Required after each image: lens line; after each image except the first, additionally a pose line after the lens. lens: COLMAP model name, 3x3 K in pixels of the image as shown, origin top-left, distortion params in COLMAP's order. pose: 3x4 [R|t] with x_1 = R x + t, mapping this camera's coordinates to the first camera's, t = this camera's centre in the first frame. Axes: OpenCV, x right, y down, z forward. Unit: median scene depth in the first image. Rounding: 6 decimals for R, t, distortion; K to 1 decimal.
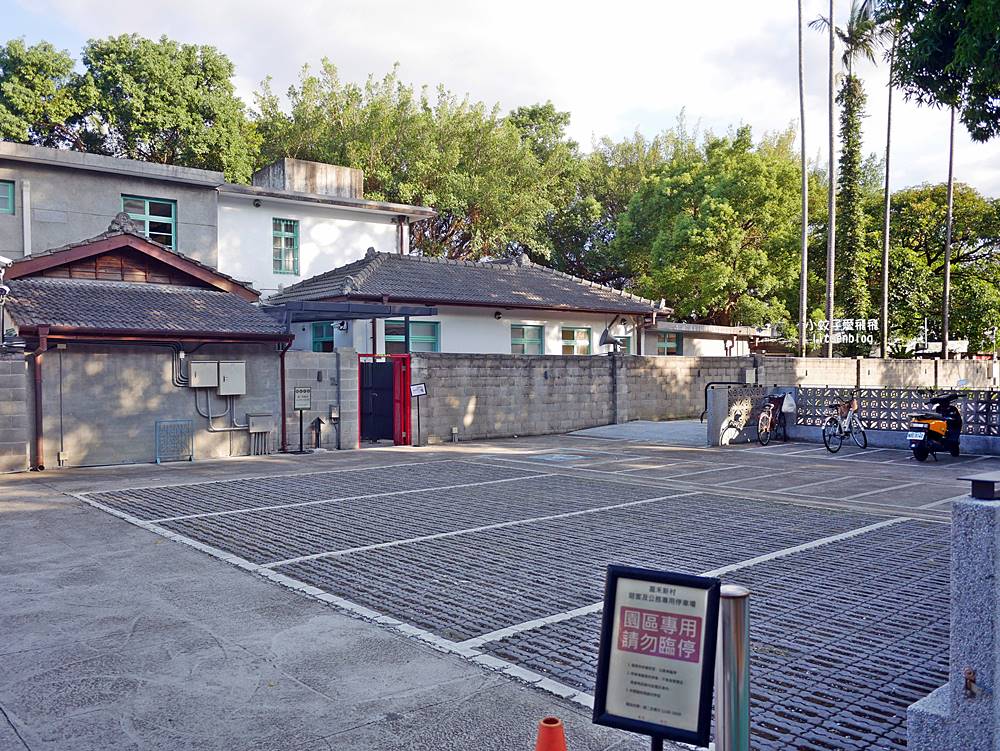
lens RADIAL K [[842.1, 0, 500.0], [0, 842.1, 375.5], [0, 0, 1]] dist [-0.052536, 0.050283]
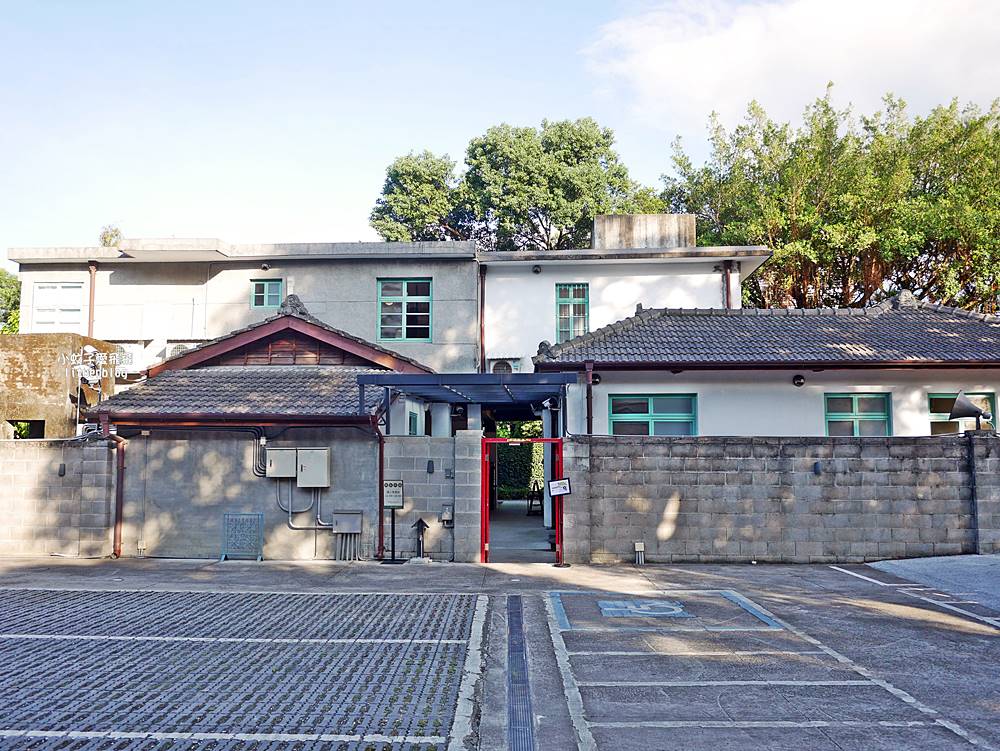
lens RADIAL K [[842.1, 0, 500.0], [0, 842.1, 375.5], [0, 0, 1]] dist [-0.052536, 0.050283]
pose [[0.740698, -0.059125, -0.669231, 0.321337], [-0.009548, 0.995093, -0.098481, -0.006269], [0.671770, 0.079334, 0.736499, 0.382068]]
